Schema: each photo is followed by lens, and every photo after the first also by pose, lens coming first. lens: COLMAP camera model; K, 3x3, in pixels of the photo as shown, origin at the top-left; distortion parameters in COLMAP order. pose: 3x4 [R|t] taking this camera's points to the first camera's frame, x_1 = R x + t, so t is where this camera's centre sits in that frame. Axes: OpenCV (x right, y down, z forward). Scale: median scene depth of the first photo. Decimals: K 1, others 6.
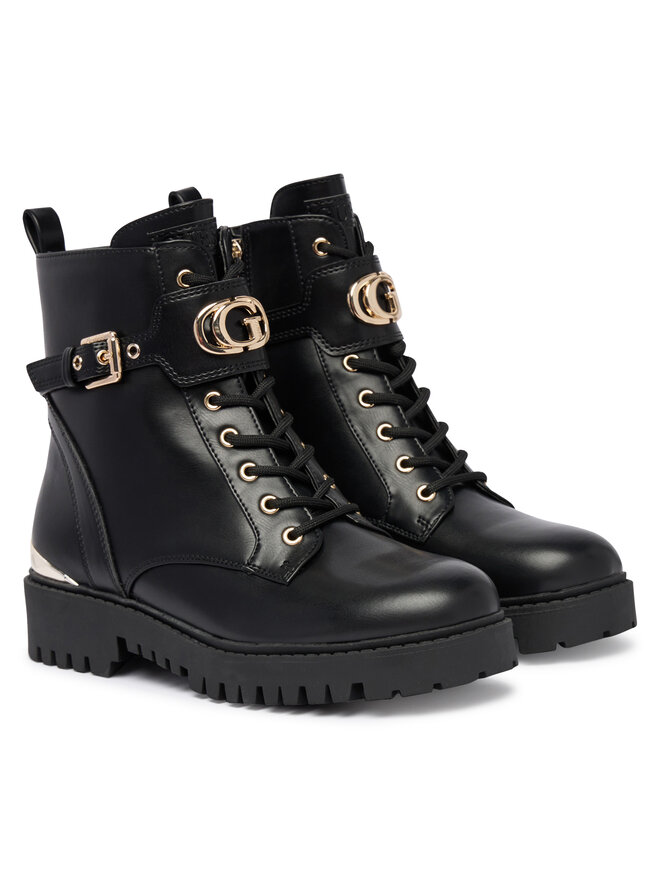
lens RADIAL K [[2092.1, 0, 330.0], [0, 2092.1, 440.0], [0, 0, 1]] dist [0.470691, -0.005678]
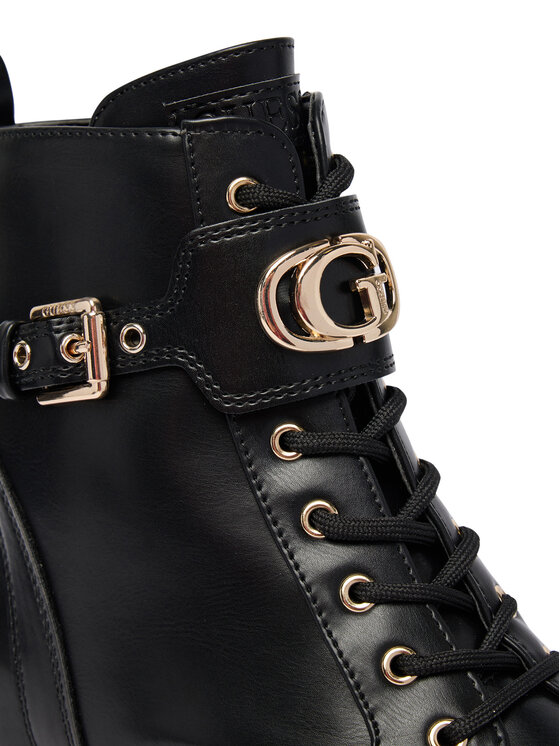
lens RADIAL K [[1656.3, 0, 280.0], [0, 1656.3, 373.0], [0, 0, 1]] dist [-0.653660, 12.842737]
pose [[0.999034, 0.040856, 0.016172, -0.064814], [-0.041730, 0.997447, 0.057954, -0.057786], [-0.013763, -0.058573, 0.998188, 0.610610]]
